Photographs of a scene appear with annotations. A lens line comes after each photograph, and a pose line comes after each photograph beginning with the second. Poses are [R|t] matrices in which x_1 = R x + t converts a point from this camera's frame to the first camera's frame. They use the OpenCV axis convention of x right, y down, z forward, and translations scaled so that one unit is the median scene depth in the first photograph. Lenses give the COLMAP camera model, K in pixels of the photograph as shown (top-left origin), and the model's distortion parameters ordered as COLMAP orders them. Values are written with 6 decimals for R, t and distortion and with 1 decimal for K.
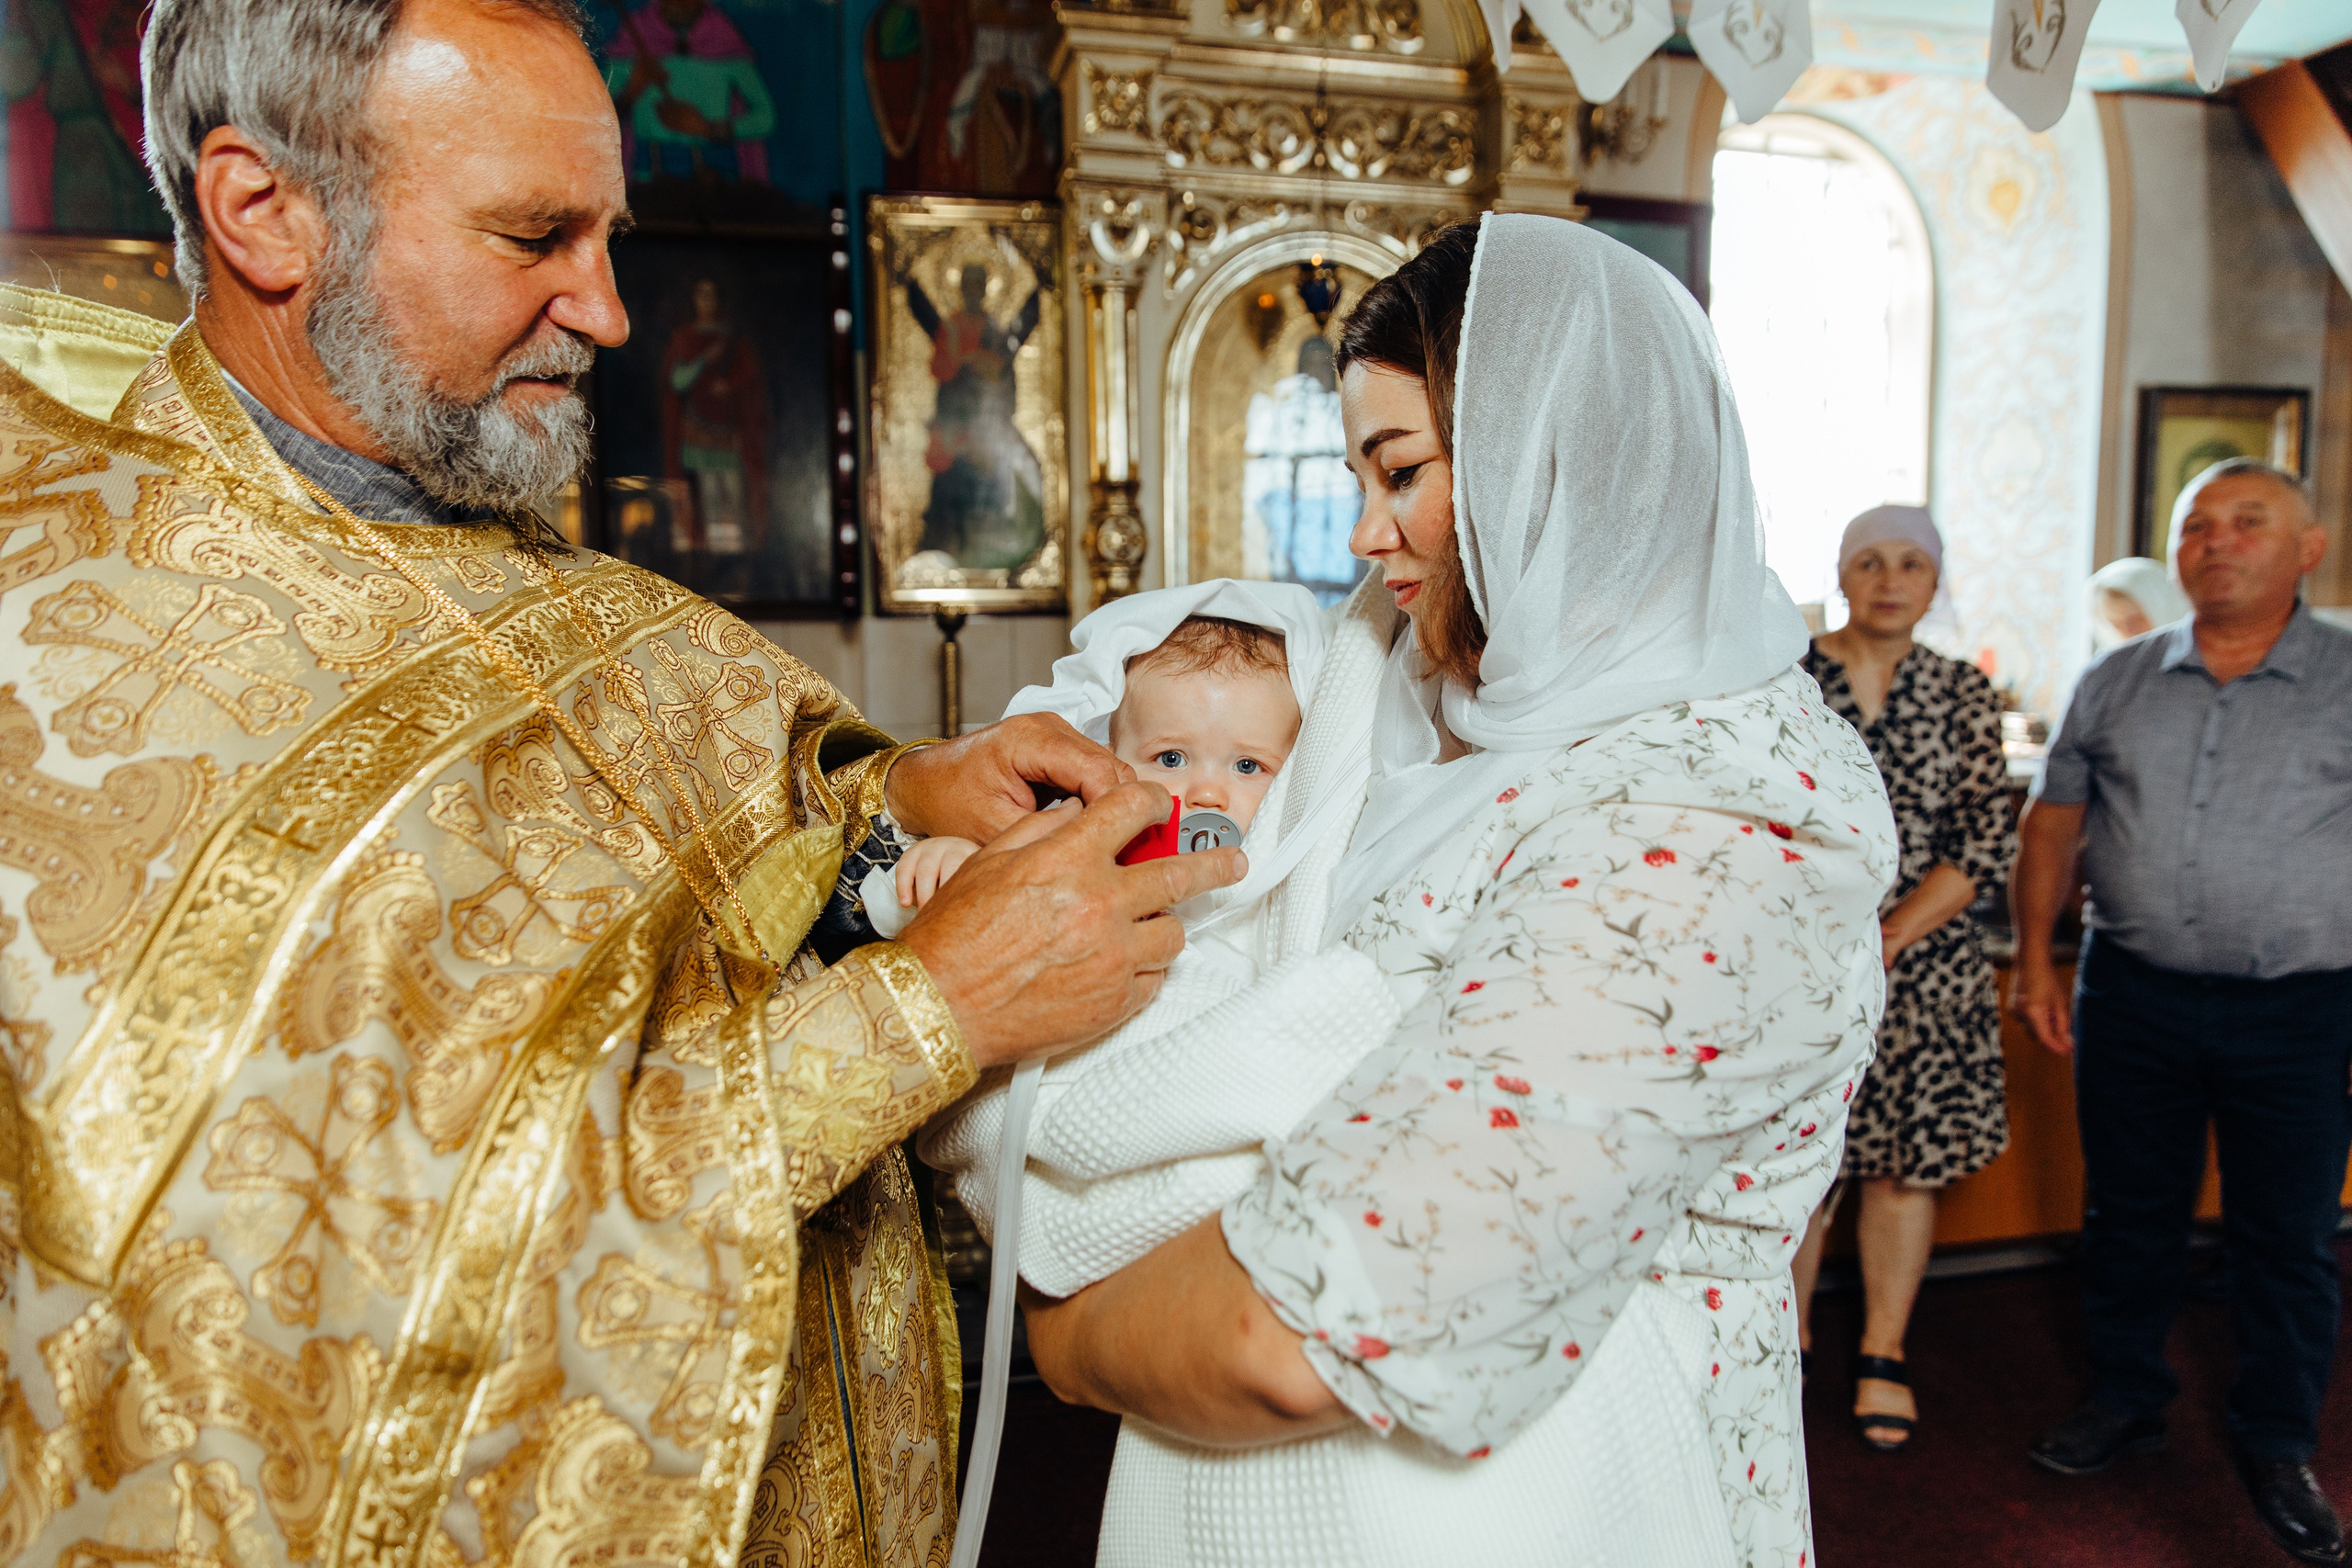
lens RADIAL K [[1486.8, 0, 1220.2], [0, 1486.8, 751.7], [0, 0, 1]] dist [0.003988, -0.001413]
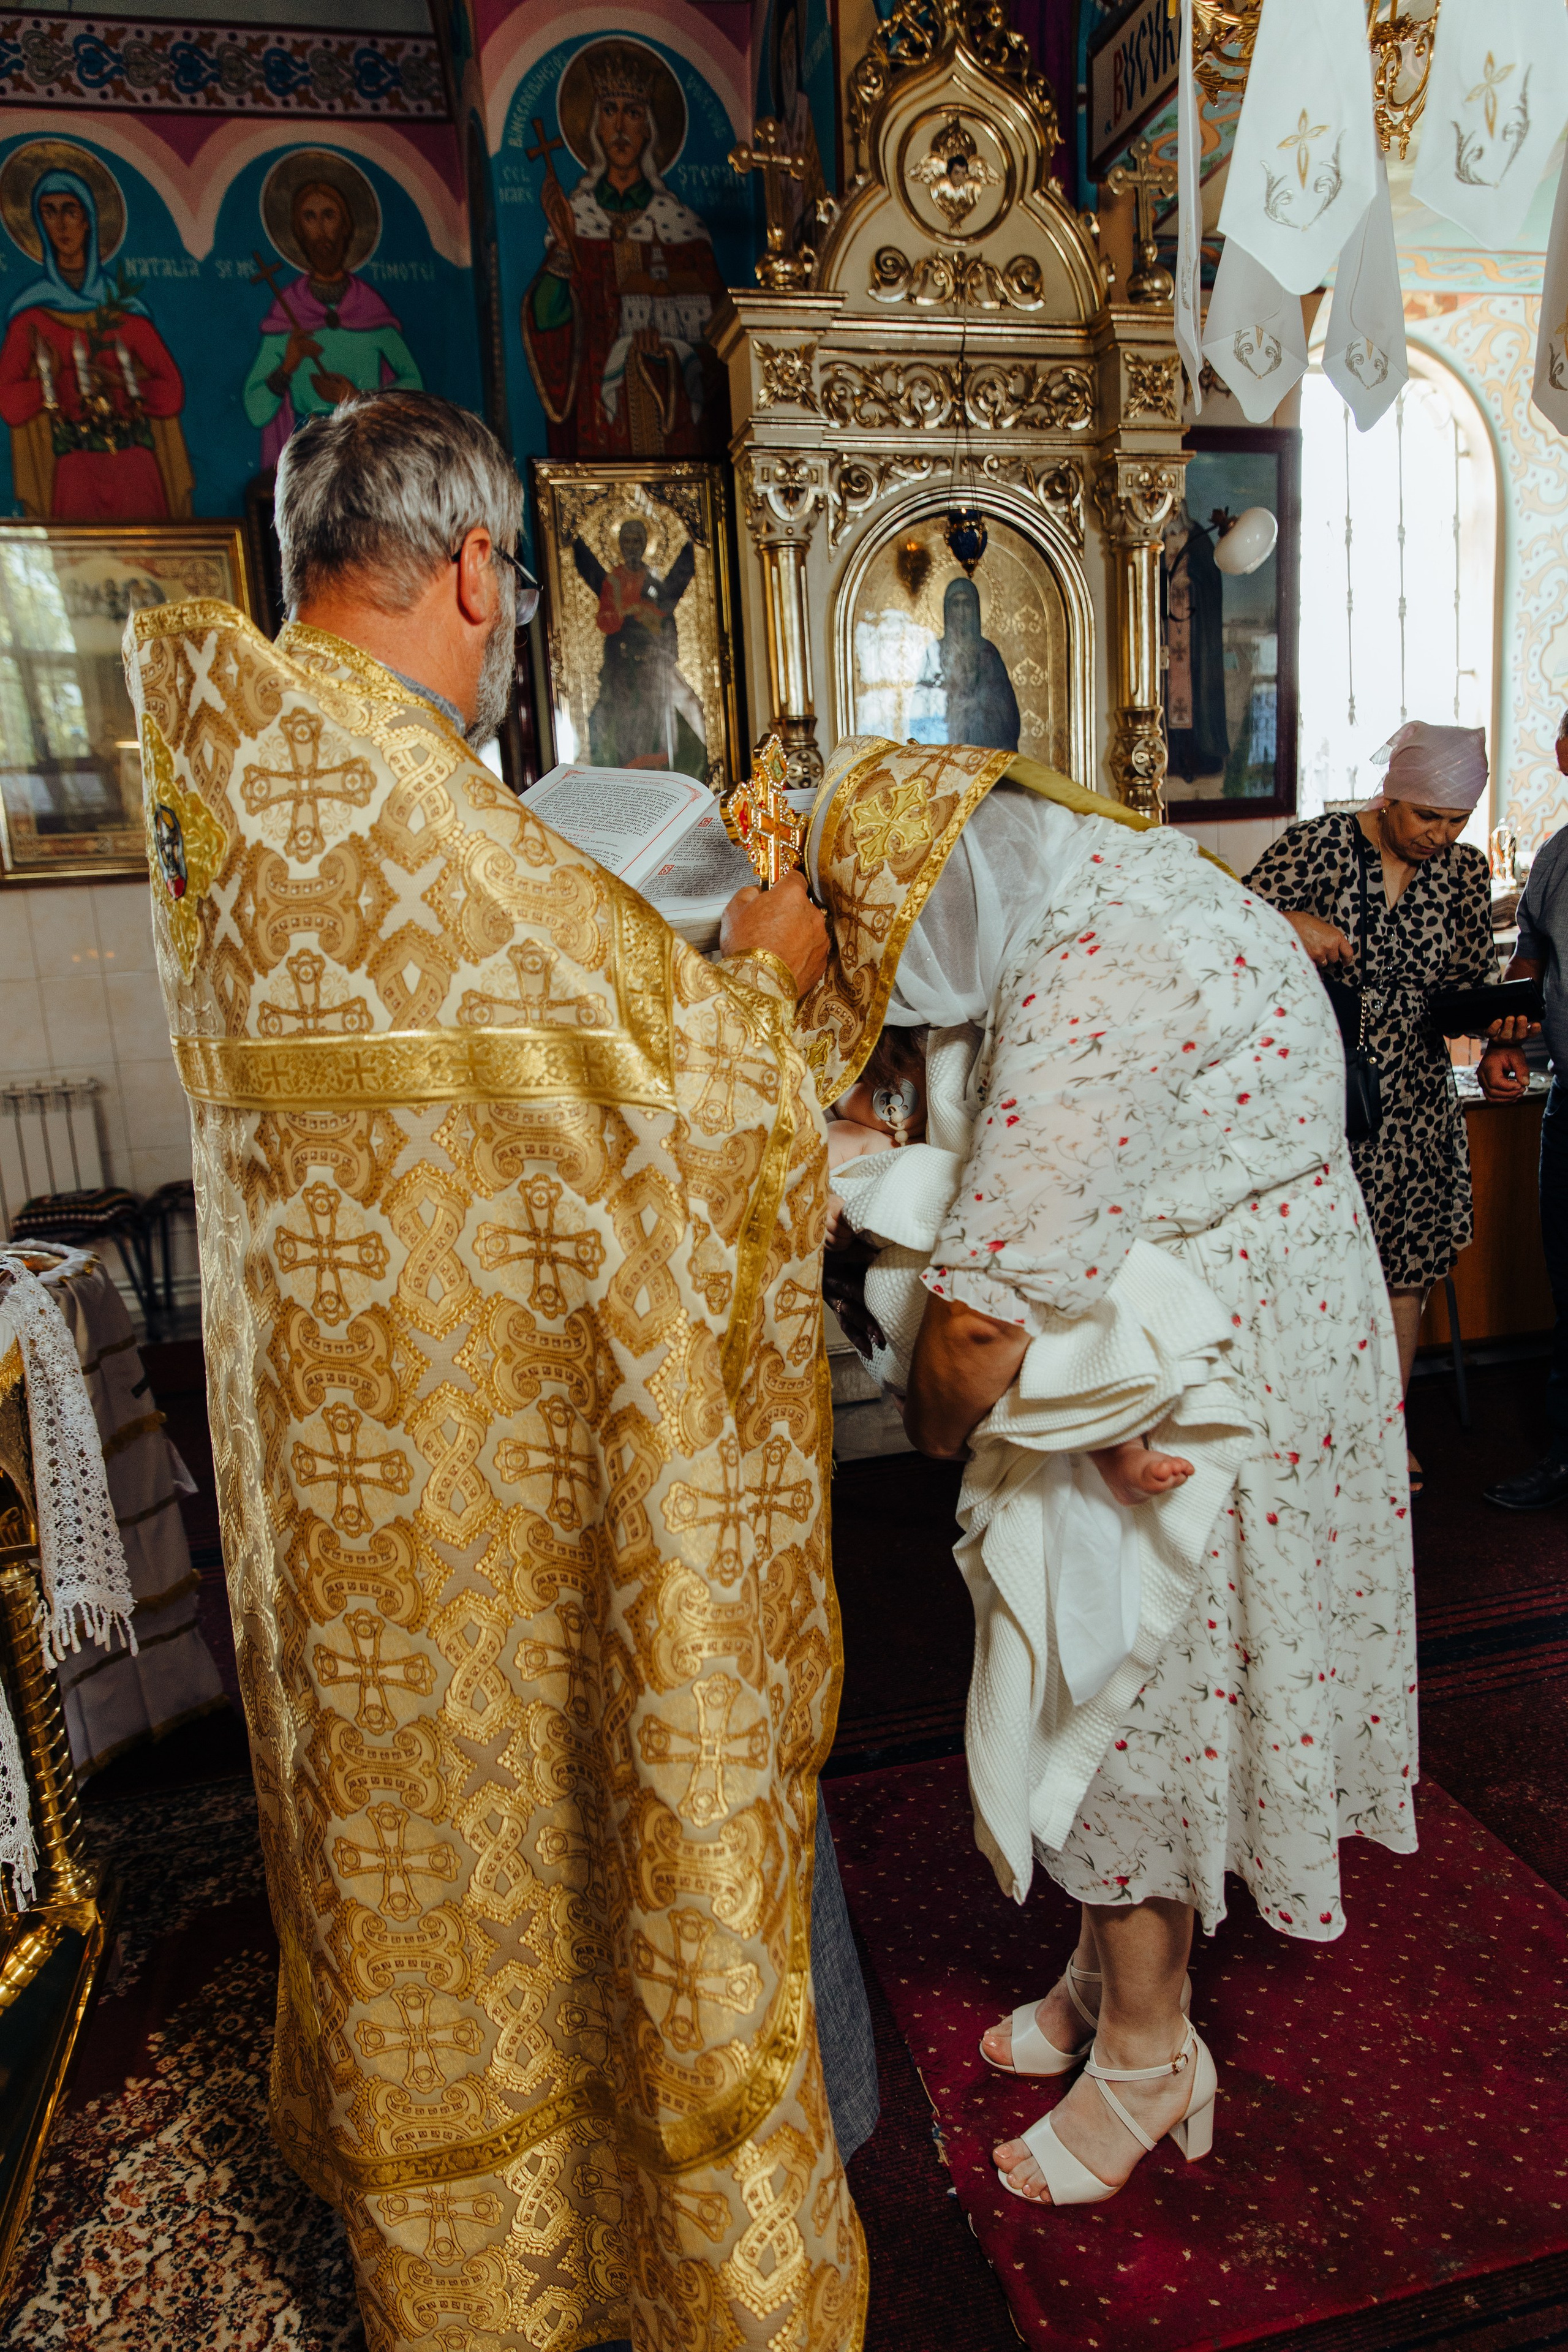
lens RADIAL K [[1486.9, 0, 811.4], [0, 1486.9, 1158.4], [0, 0, 1]] dist [0.003988, -0.001413]
pose [[0.998442, -0.054588, 0.011542, -0.088613], [0.052944, 0.992216, 0.112715, 0.028222], [-0.017605, -0.111928, 0.993560, -0.186357]]
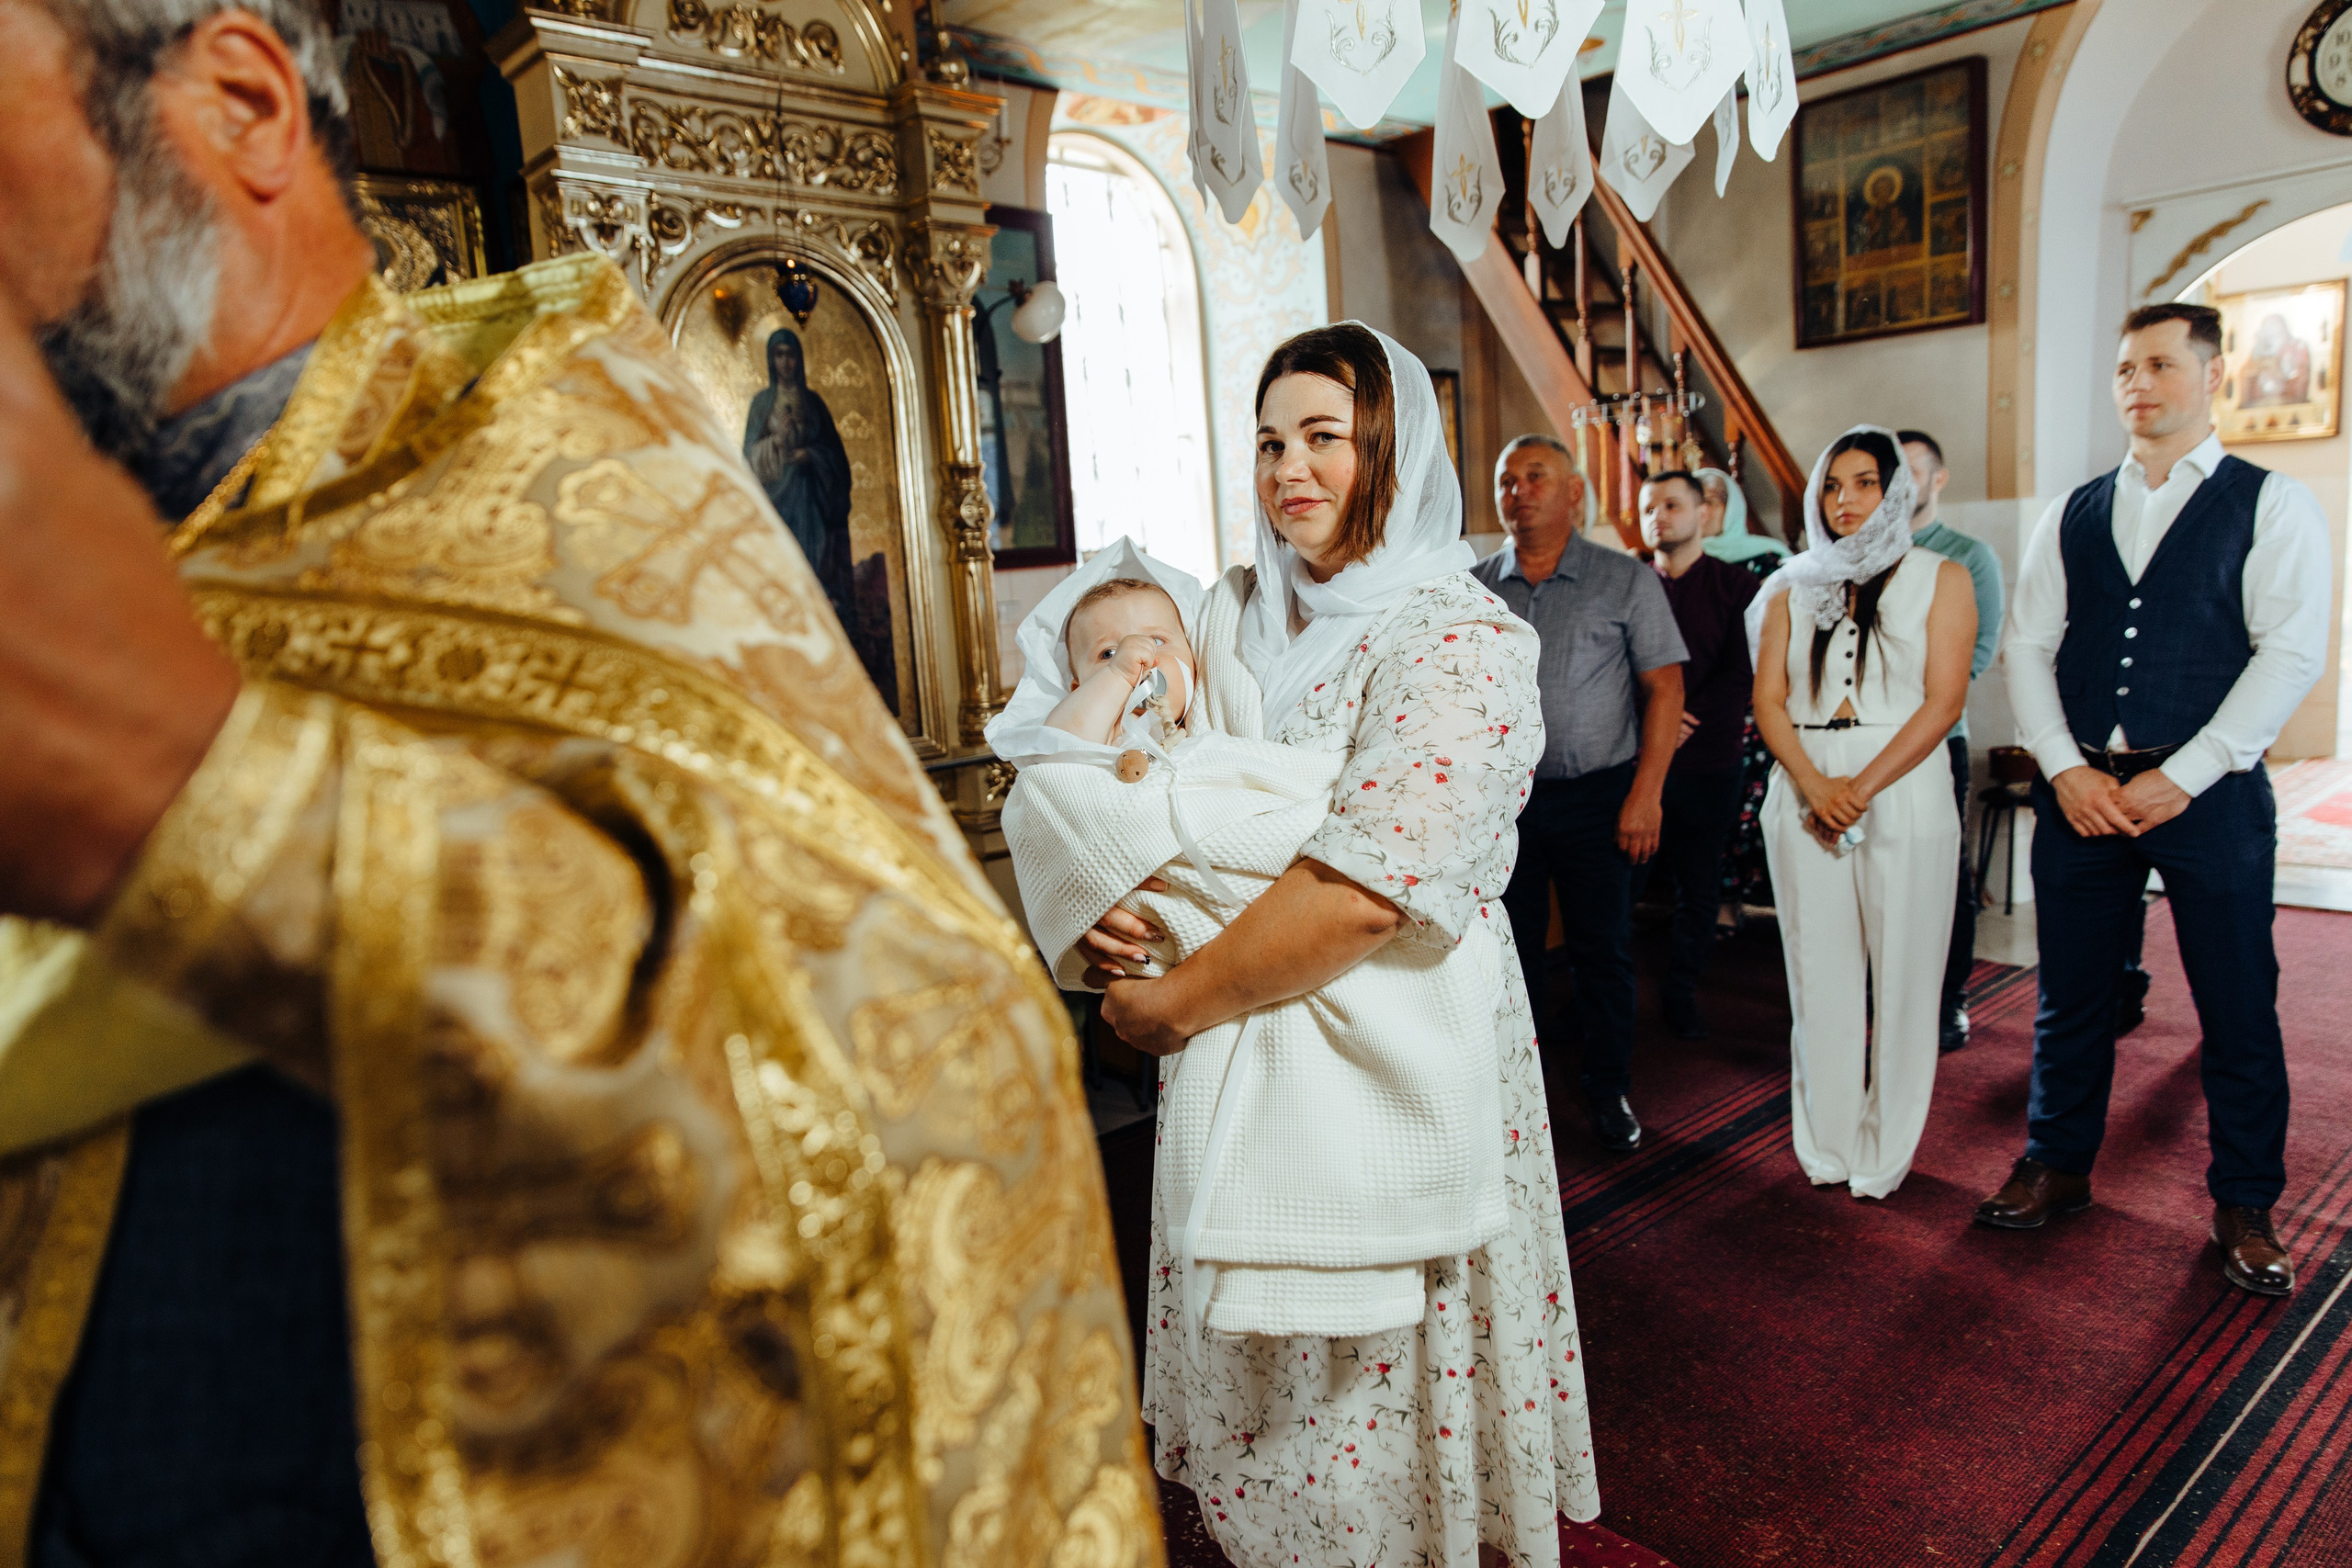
lens RADIAL K [[1486.8, 0, 1183.4], [0, 1486.8, 804.8], [0, 0, 1]] dist [0.003988, -0.001413]
pose [[0.881116, -0.128173, 0.455199, -0.230611], [0.099917, 0.991297, 0.085717, 0.011356], [-0.462224, -0.030045, 0.886254, -0.151339]]
